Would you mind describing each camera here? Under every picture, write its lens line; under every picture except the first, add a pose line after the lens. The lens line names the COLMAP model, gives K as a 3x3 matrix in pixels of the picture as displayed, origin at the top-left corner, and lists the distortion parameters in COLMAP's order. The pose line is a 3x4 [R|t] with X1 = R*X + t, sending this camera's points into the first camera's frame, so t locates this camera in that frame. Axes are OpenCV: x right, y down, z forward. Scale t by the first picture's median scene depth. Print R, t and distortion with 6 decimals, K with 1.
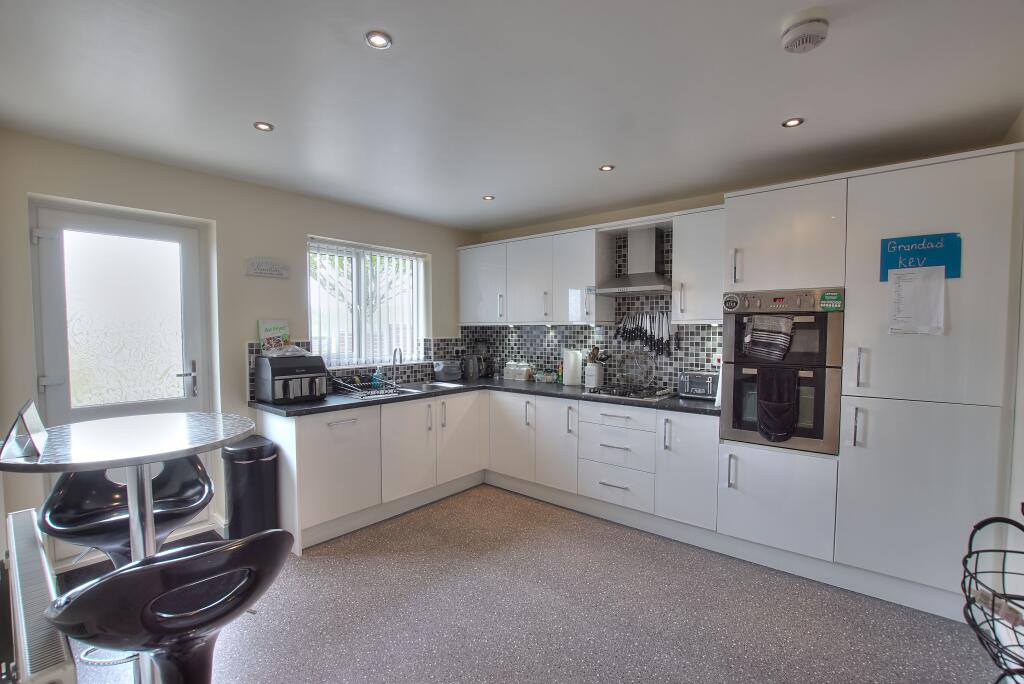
lens RADIAL K [[453.7, 0, 510.2], [0, 453.7, 349.9], [0, 0, 1]] dist [-0.002773, -0.000219]
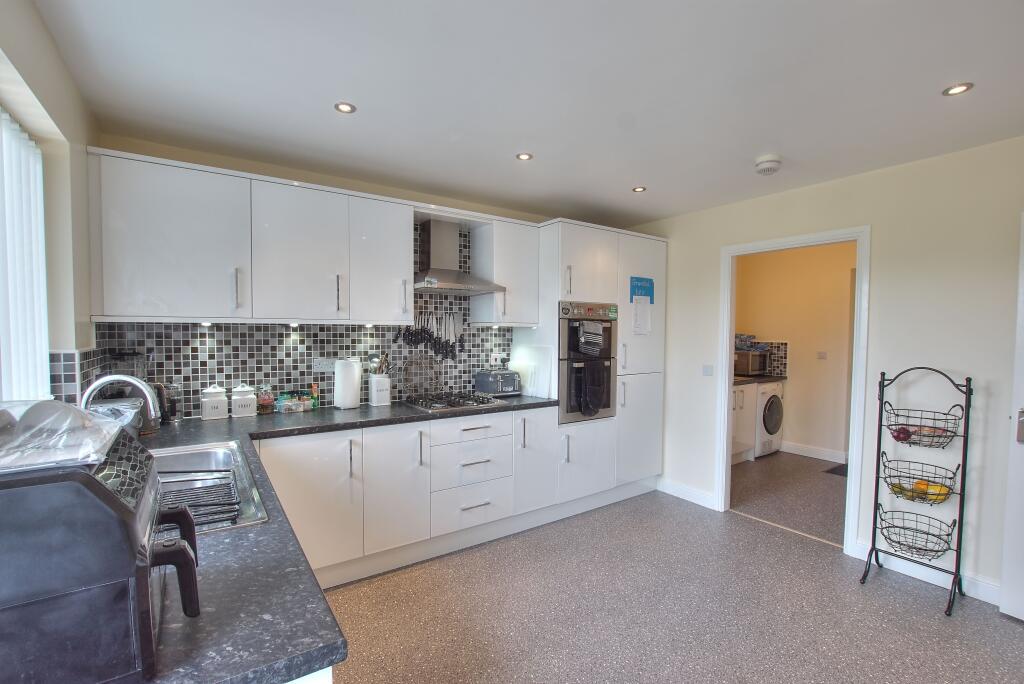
lens RADIAL K [[453.7, 0, 510.2], [0, 453.7, 349.9], [0, 0, 1]] dist [-0.002773, -0.000219]
pose [[0.274494, -0.037284, 0.960866, -0.541226], [0.038774, 0.998865, 0.027682, -0.027416], [-0.960807, 0.029658, 0.275628, 0.609741]]
